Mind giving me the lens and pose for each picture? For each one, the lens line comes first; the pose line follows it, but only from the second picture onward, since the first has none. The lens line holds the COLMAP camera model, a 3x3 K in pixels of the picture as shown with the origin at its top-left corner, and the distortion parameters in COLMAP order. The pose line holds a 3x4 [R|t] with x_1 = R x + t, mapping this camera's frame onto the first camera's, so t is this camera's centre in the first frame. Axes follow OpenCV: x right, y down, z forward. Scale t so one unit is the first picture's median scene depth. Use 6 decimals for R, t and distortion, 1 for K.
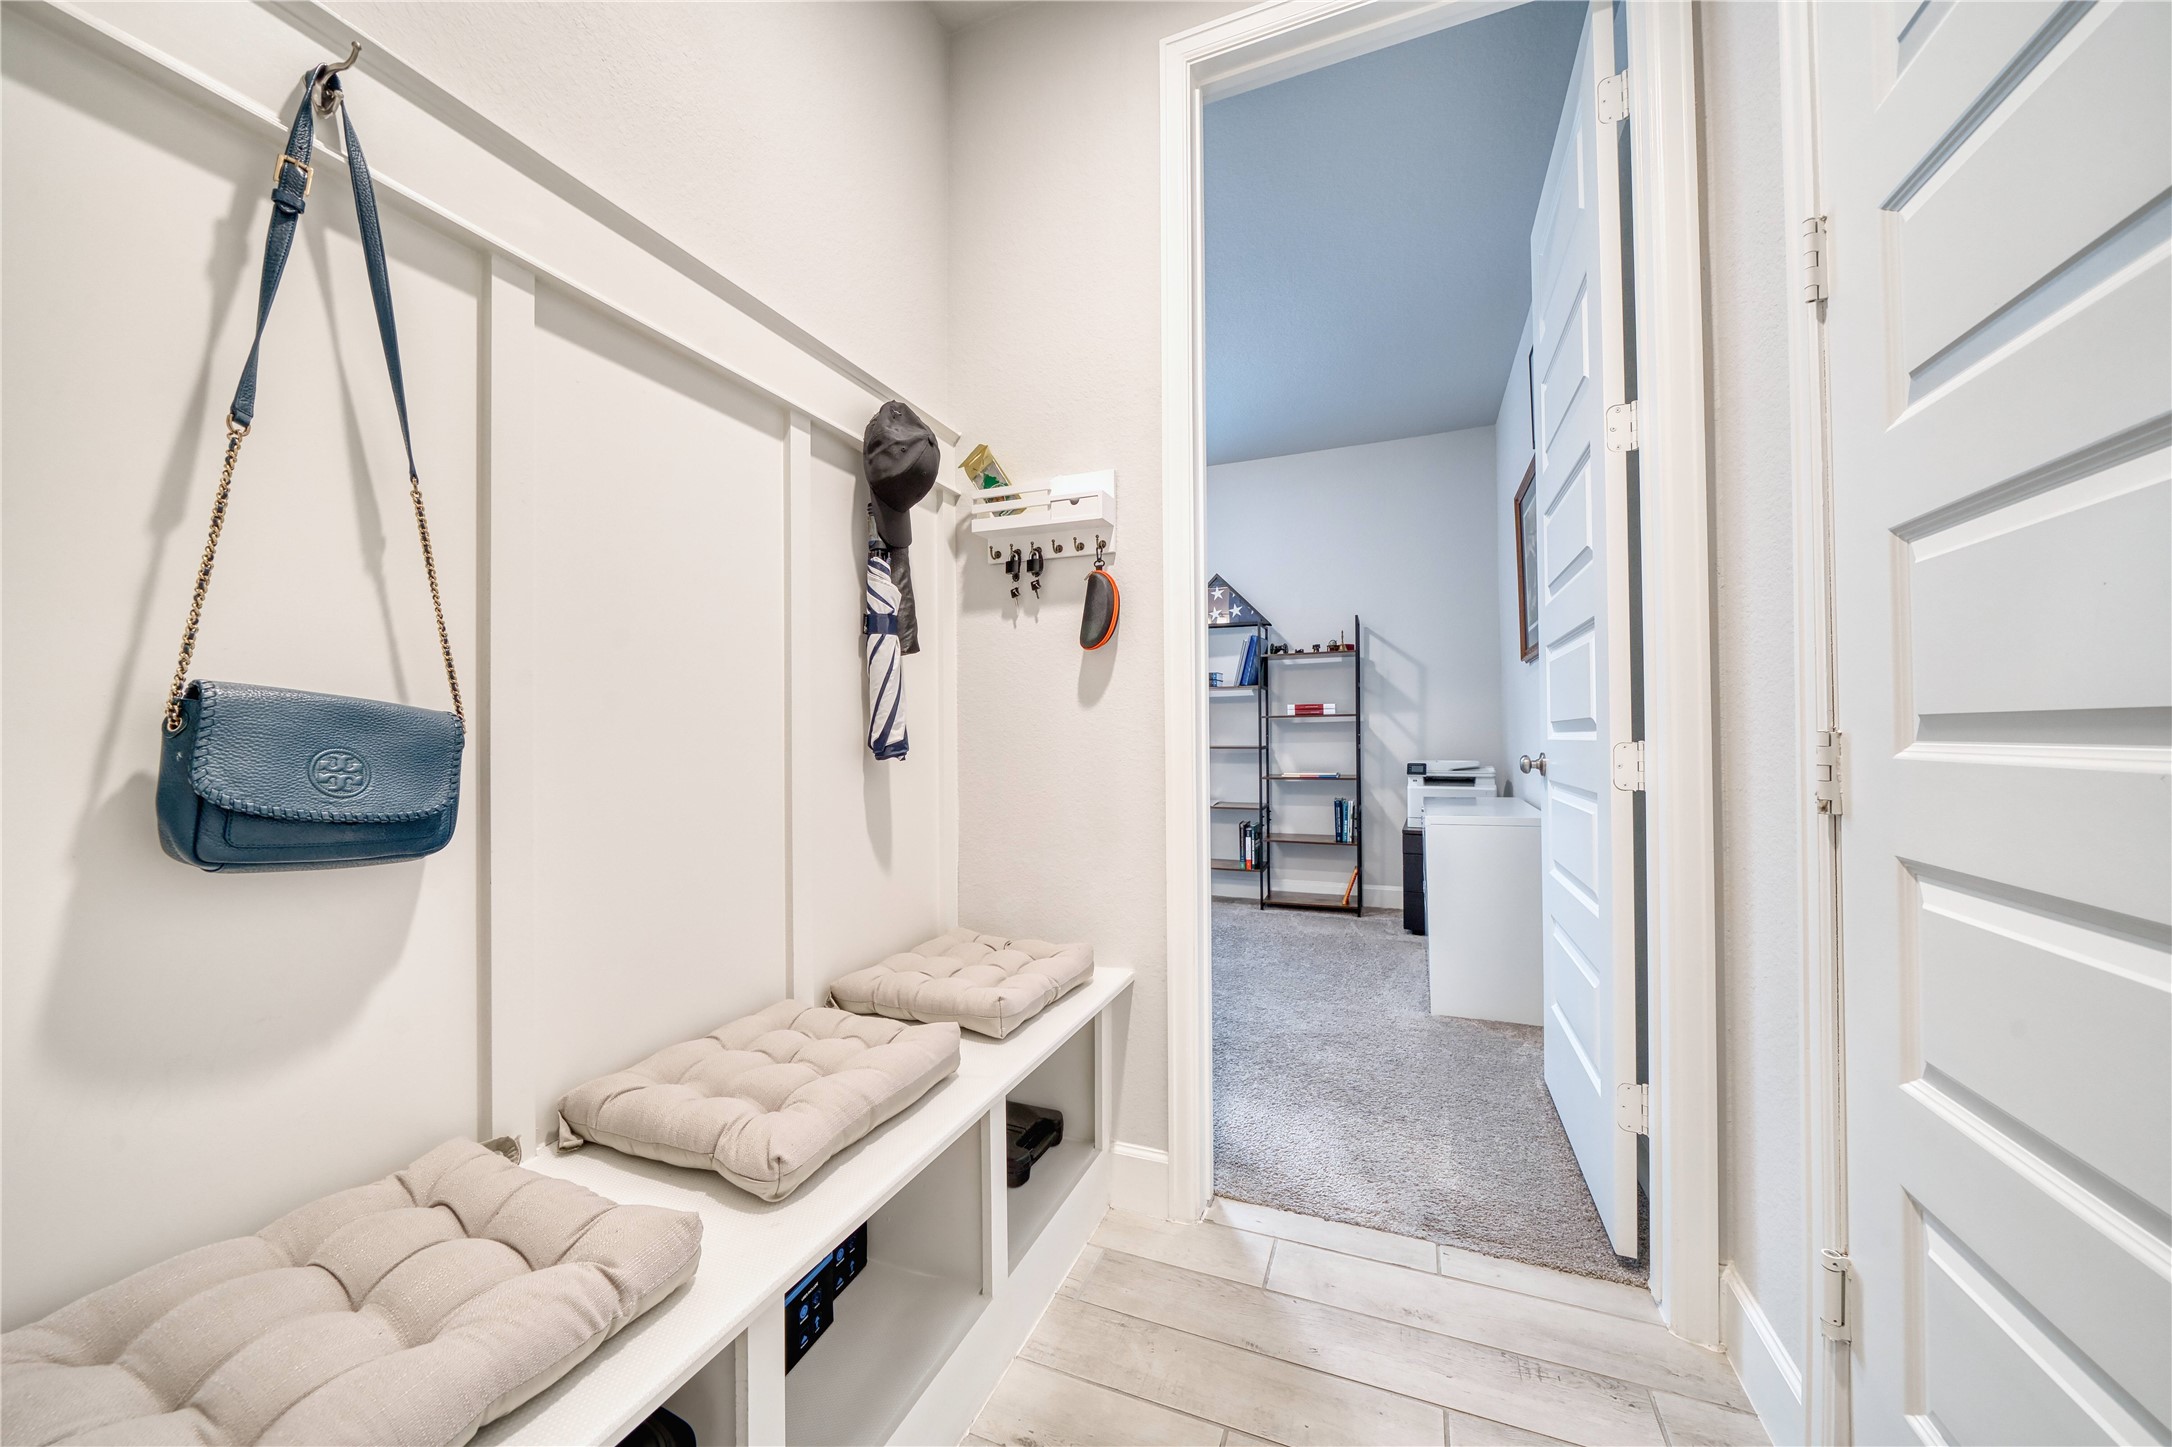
lens RADIAL K [[802.2, 0, 1088.1], [0, 802.2, 724.5], [0, 0, 1]] dist [-0.009905, -0.000154]
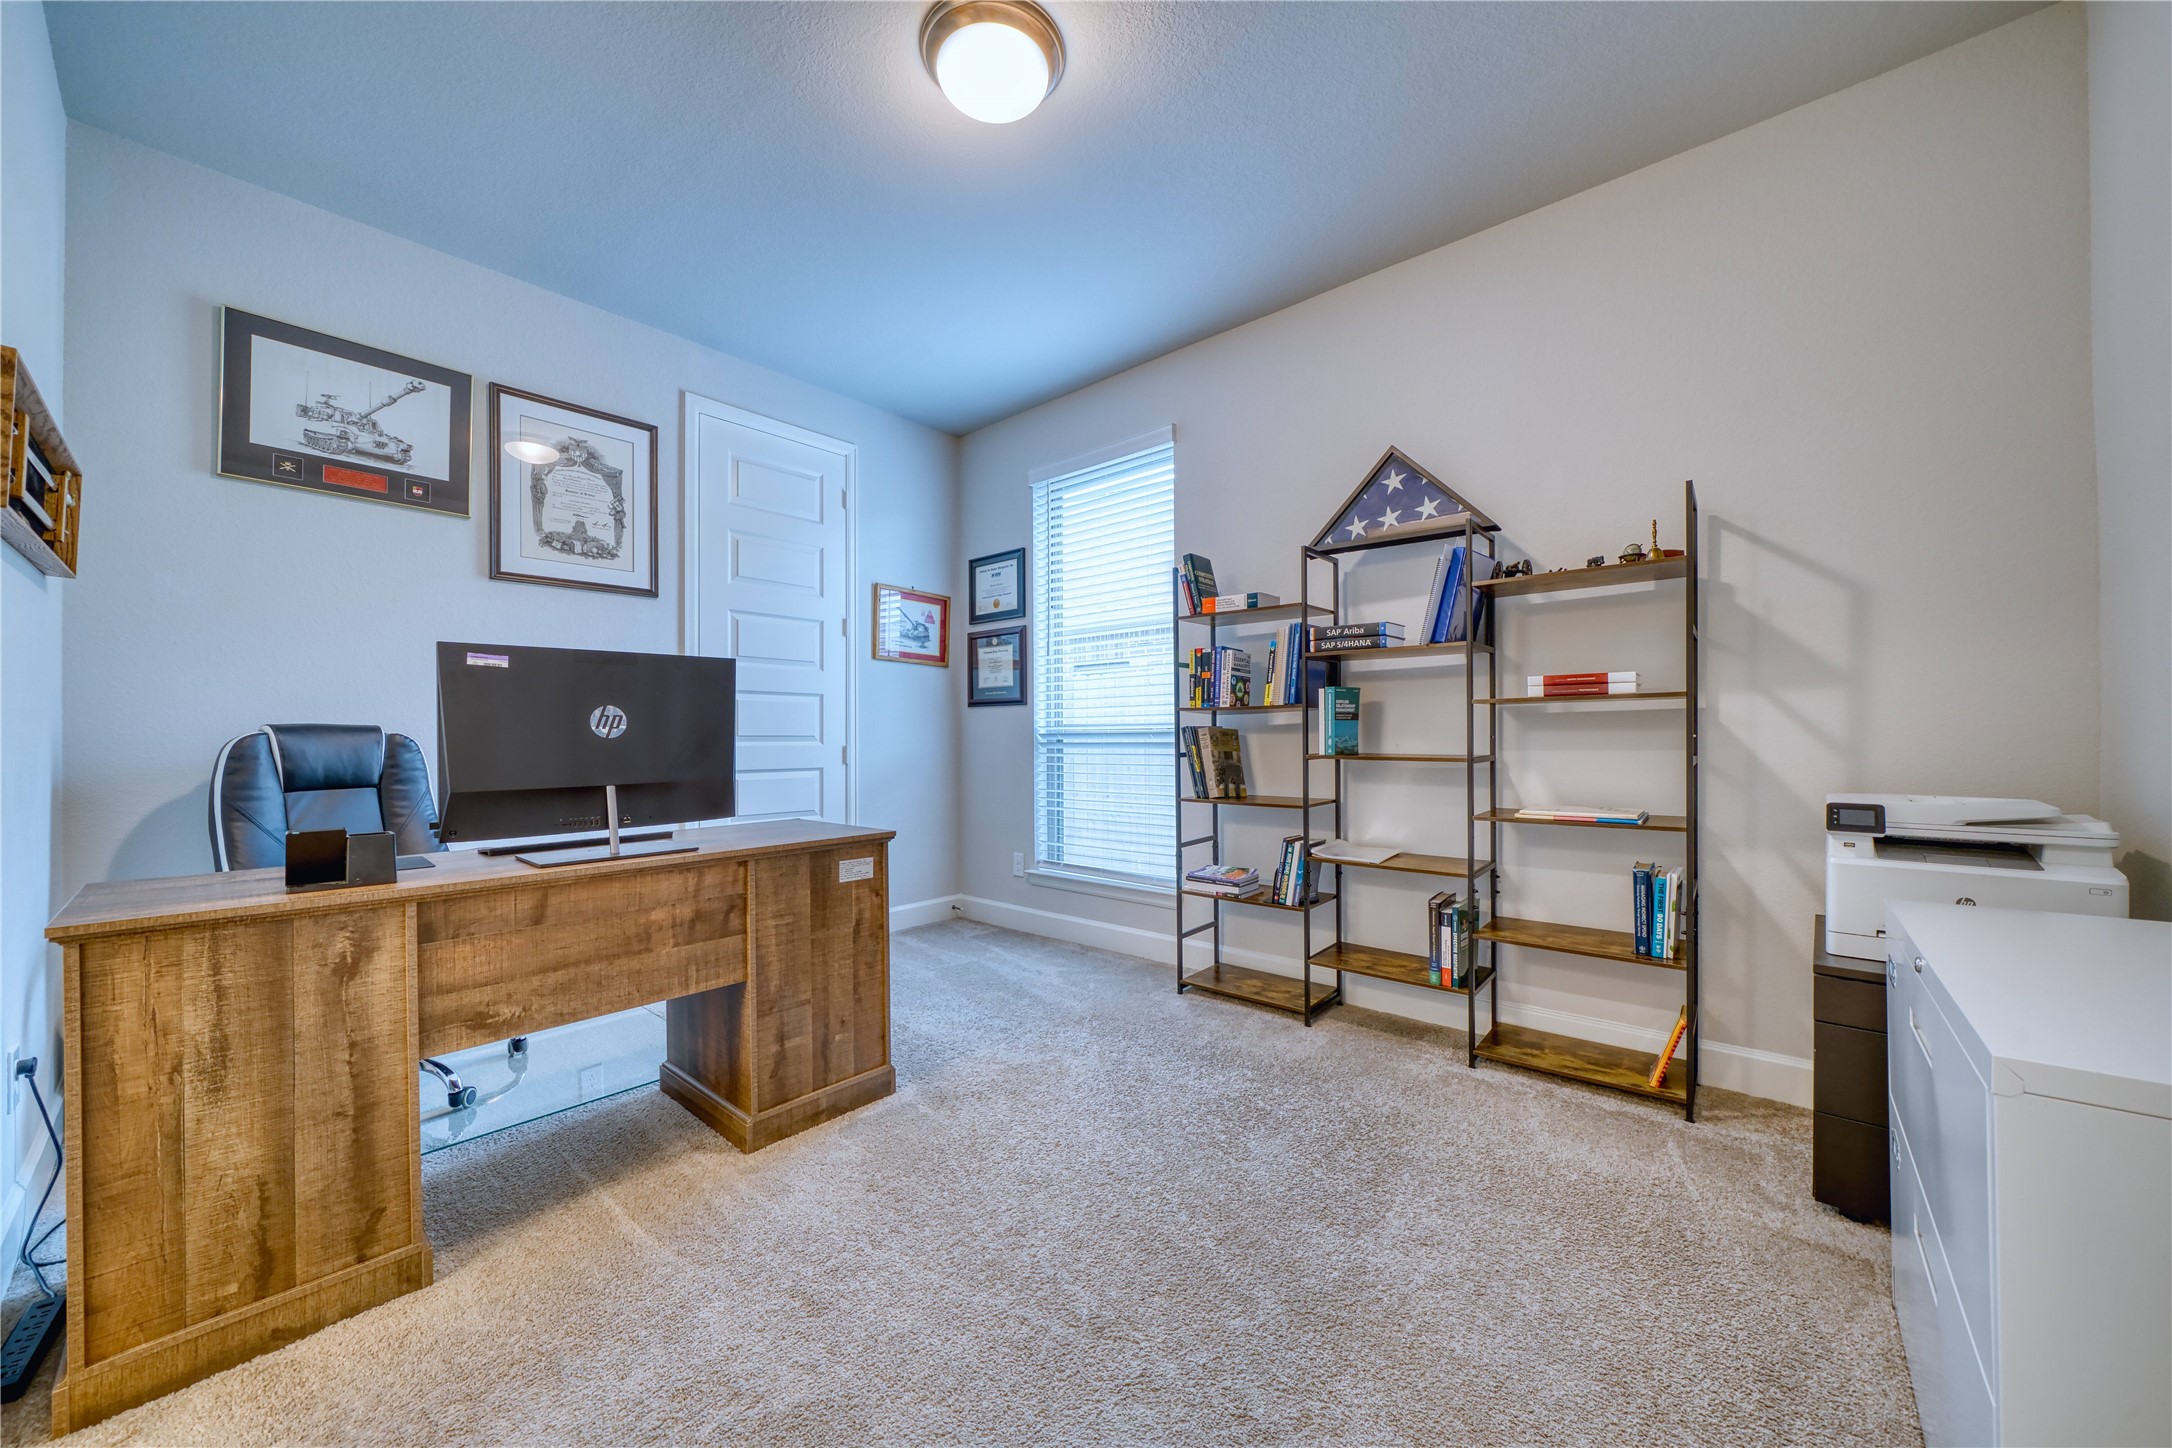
lens RADIAL K [[802.2, 0, 1074.6], [0, 802.2, 727.1], [0, 0, 1]] dist [-0.009905, -0.000154]
pose [[0.944757, 0.005765, -0.327720, 0.140471], [-0.005205, 0.999983, 0.002586, 0.007925], [0.327730, -0.000737, 0.944771, 0.416562]]
